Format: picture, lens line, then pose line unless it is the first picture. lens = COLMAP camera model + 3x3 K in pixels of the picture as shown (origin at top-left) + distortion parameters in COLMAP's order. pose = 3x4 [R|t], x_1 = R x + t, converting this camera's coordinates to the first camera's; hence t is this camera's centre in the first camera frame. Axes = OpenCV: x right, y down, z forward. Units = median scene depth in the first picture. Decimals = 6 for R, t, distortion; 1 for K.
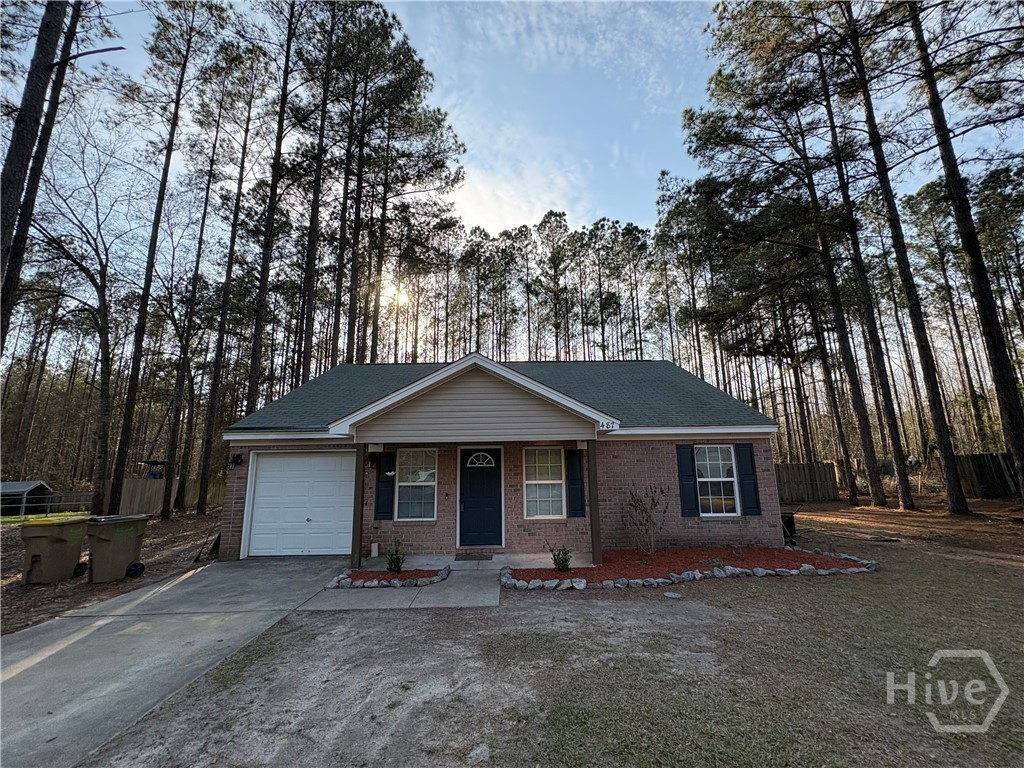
lens RADIAL K [[407.5, 0, 509.5], [0, 407.5, 383.5], [0, 0, 1]] dist [0.001013, -0.000289]
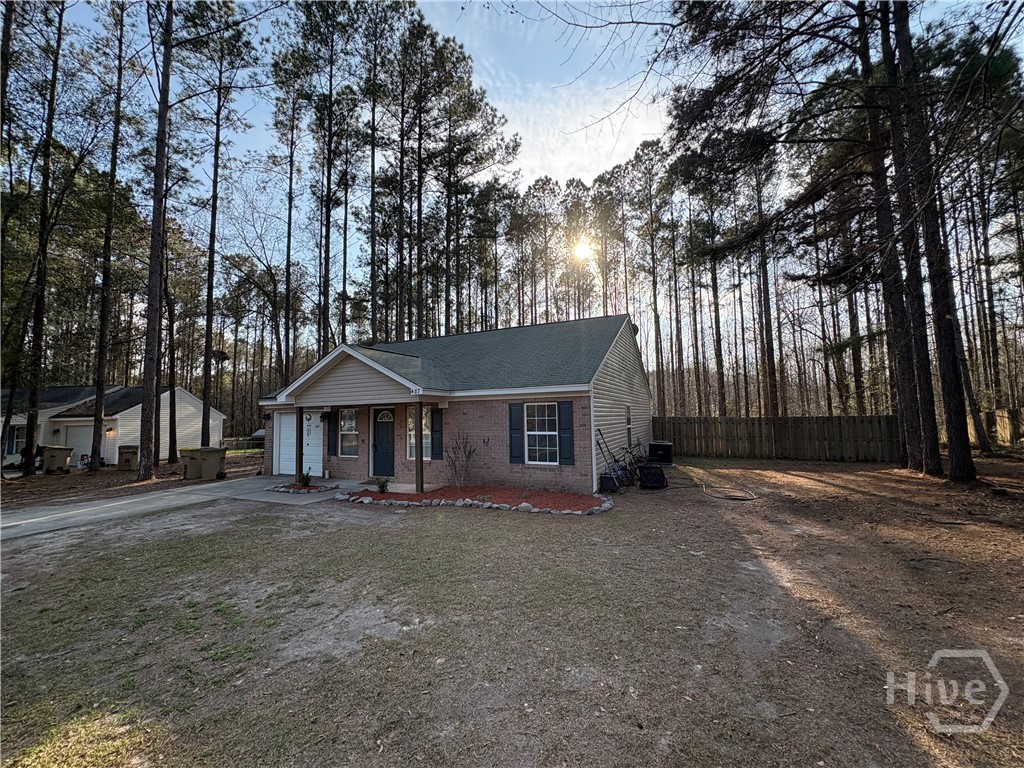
lens RADIAL K [[407.5, 0, 509.5], [0, 407.5, 383.5], [0, 0, 1]] dist [0.001013, -0.000289]
pose [[0.898878, -0.037860, -0.436561, 0.999038], [0.089246, 0.991197, 0.097797, -0.021975], [0.429015, -0.126869, 0.894344, -0.040358]]
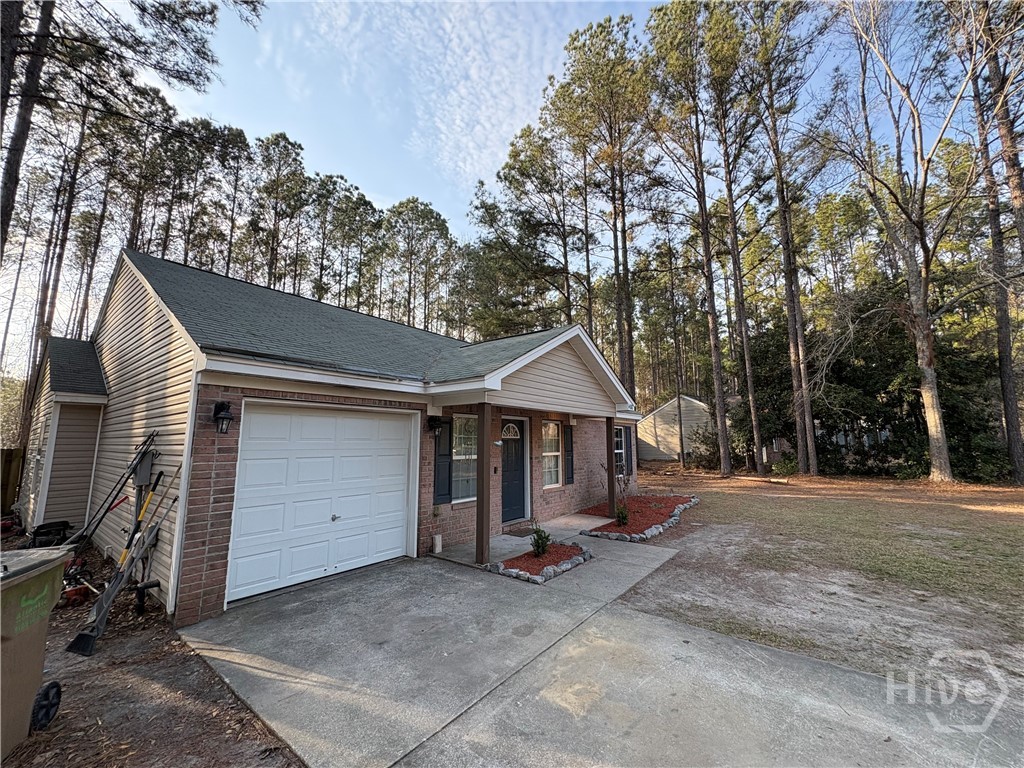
lens RADIAL K [[407.5, 0, 509.5], [0, 407.5, 383.5], [0, 0, 1]] dist [0.001013, -0.000289]
pose [[0.618924, 0.126897, 0.775132, -0.899466], [-0.157139, 0.986917, -0.036097, 0.122834], [-0.769571, -0.099462, 0.630767, 0.458320]]
